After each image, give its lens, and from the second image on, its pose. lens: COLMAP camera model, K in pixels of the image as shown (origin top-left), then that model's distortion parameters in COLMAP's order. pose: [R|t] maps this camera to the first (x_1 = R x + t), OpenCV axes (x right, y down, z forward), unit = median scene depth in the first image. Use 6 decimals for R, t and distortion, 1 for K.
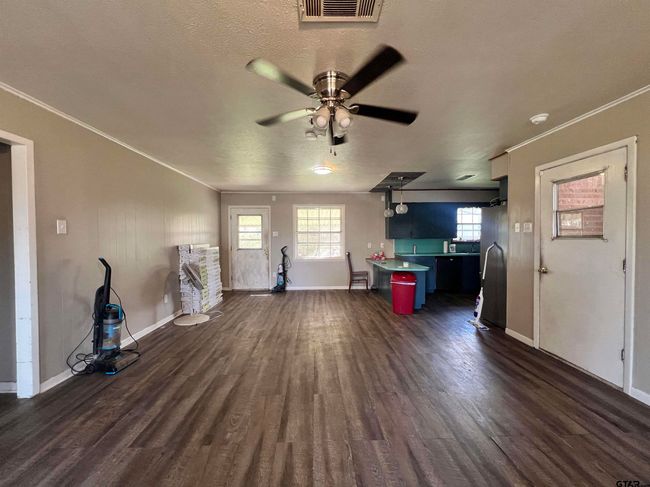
lens RADIAL K [[260.5, 0, 323.4], [0, 260.5, 242.2], [0, 0, 1]] dist [-0.001199, 0.000554]
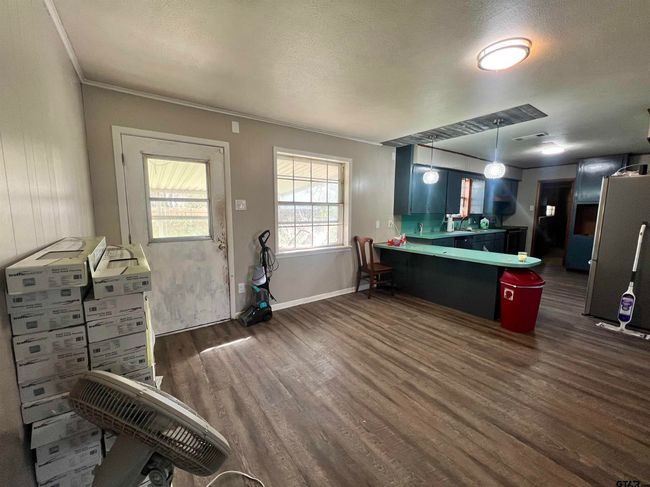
lens RADIAL K [[260.5, 0, 323.4], [0, 260.5, 242.2], [0, 0, 1]] dist [-0.001199, 0.000554]
pose [[0.836727, -0.057799, 0.544562, -0.562983], [0.001611, 0.994670, 0.103098, -0.022723], [-0.547618, -0.085388, 0.832360, 0.891756]]
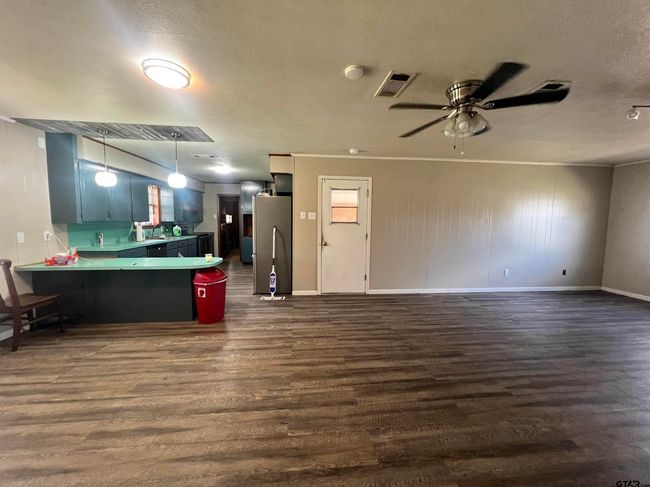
lens RADIAL K [[260.5, 0, 323.4], [0, 260.5, 242.2], [0, 0, 1]] dist [-0.001199, 0.000554]
pose [[-0.062909, -0.079214, 0.994871, -0.565678], [0.010842, 0.996732, 0.080048, -0.020941], [-0.997960, 0.015822, -0.061845, 0.867283]]
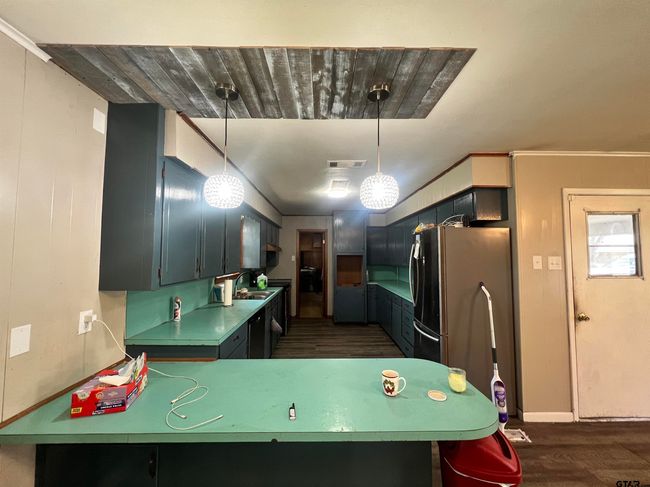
lens RADIAL K [[264.7, 0, 327.5], [0, 264.7, 242.6], [0, 0, 1]] dist [-0.000632, 0.000061]
pose [[0.022479, 0.057239, 0.998107, -0.005589], [0.019030, 0.998154, -0.057670, -0.070464], [-0.999566, 0.020291, 0.021349, 1.388737]]
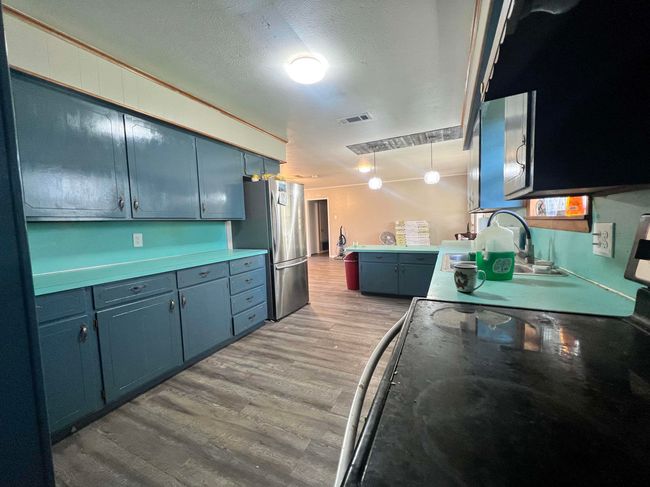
lens RADIAL K [[260.5, 0, 323.4], [0, 260.5, 242.2], [0, 0, 1]] dist [-0.001199, 0.000554]
pose [[-0.468468, 0.084723, -0.879409, 1.541621], [0.023690, 0.996238, 0.083359, -0.007463], [0.883163, 0.018218, -0.468713, 1.663001]]
